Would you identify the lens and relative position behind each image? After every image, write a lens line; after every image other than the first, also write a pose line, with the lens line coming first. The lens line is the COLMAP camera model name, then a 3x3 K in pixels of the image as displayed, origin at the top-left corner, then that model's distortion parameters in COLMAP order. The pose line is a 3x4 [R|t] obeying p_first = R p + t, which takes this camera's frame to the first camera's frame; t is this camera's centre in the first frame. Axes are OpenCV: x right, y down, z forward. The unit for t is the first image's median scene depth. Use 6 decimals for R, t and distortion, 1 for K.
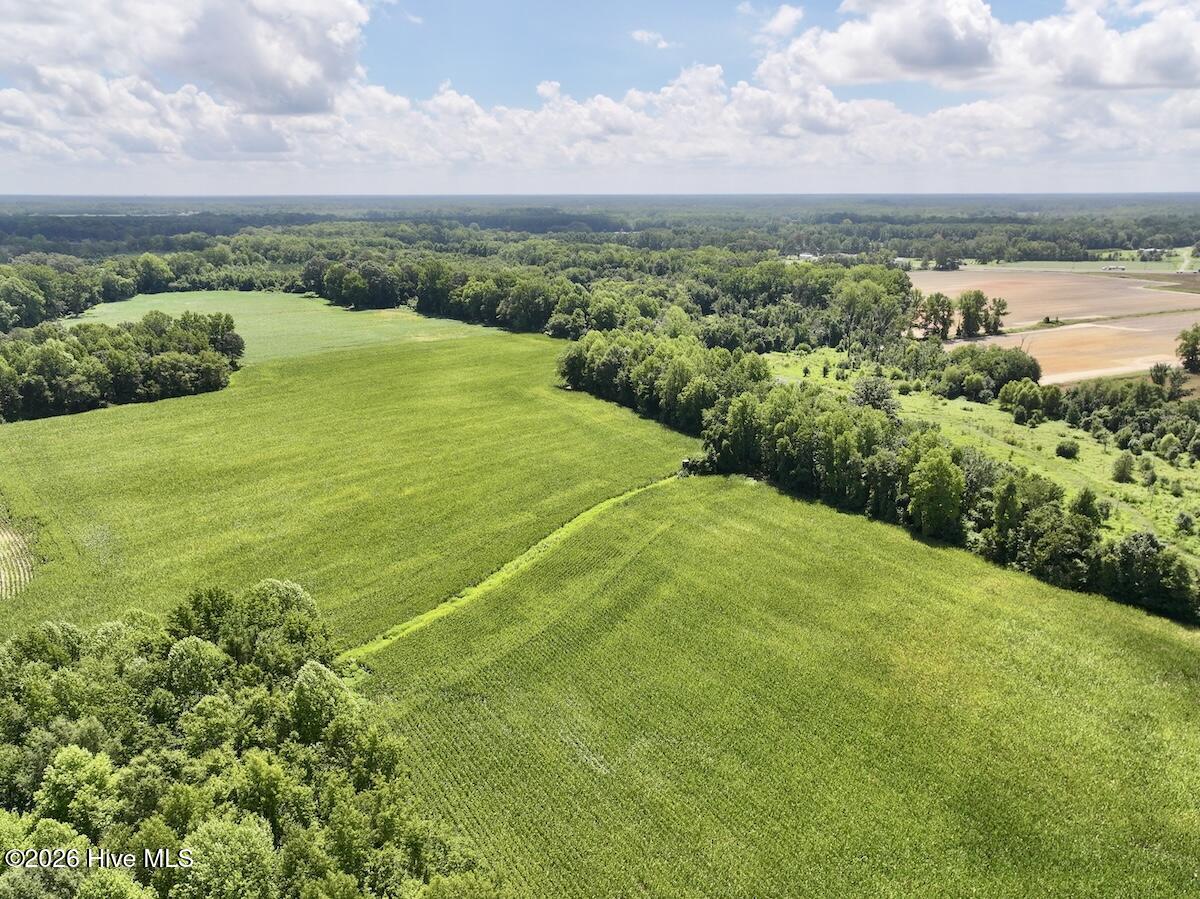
lens RADIAL K [[850.8, 0, 600.5], [0, 850.8, 426.2], [0, 0, 1]] dist [-0.005003, 0.022416]
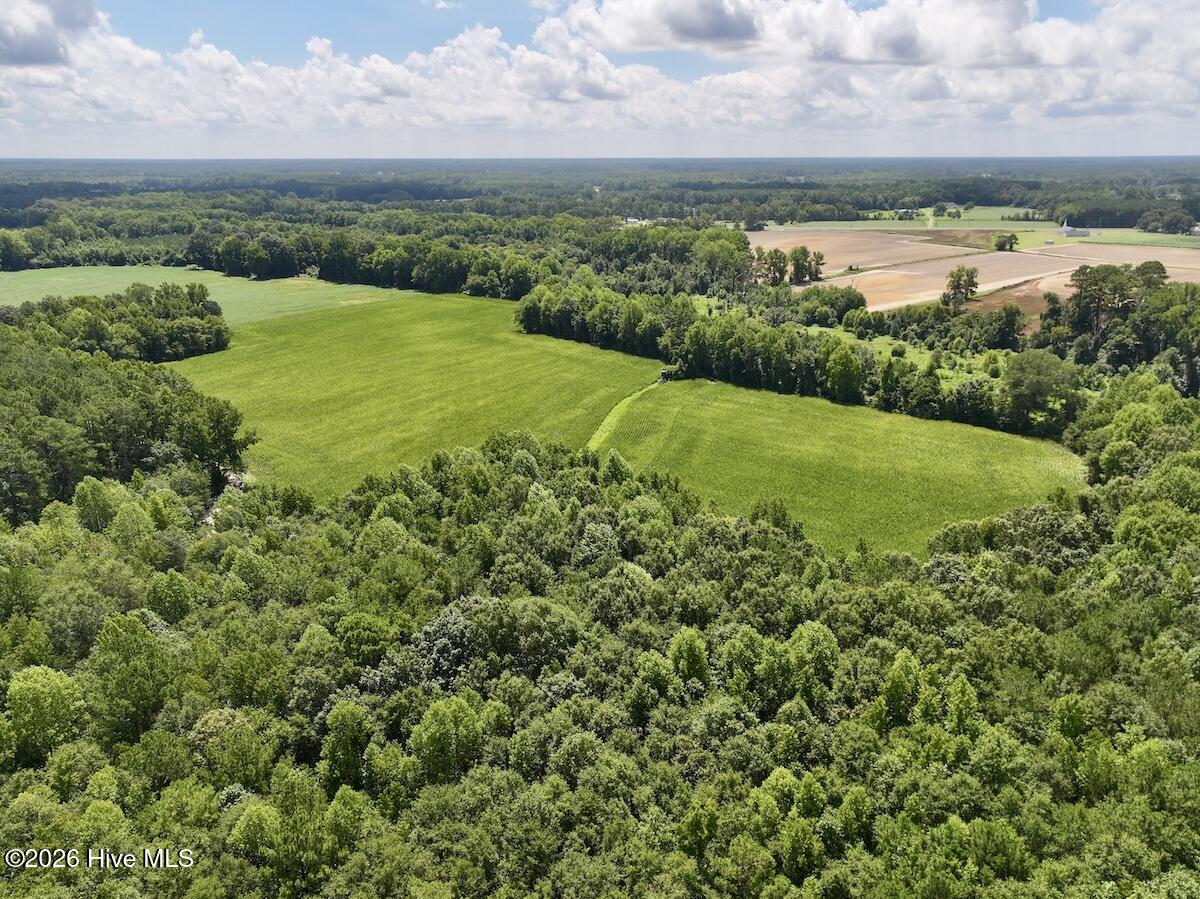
lens RADIAL K [[844.5, 0, 600.0], [0, 844.5, 449.5], [0, 0, 1]] dist [-0.001683, 0.019099]
pose [[0.968889, -0.081692, 0.233624, -0.161386], [0.066178, 0.995097, 0.073504, 0.028659], [-0.238484, -0.055757, 0.969545, -0.158163]]
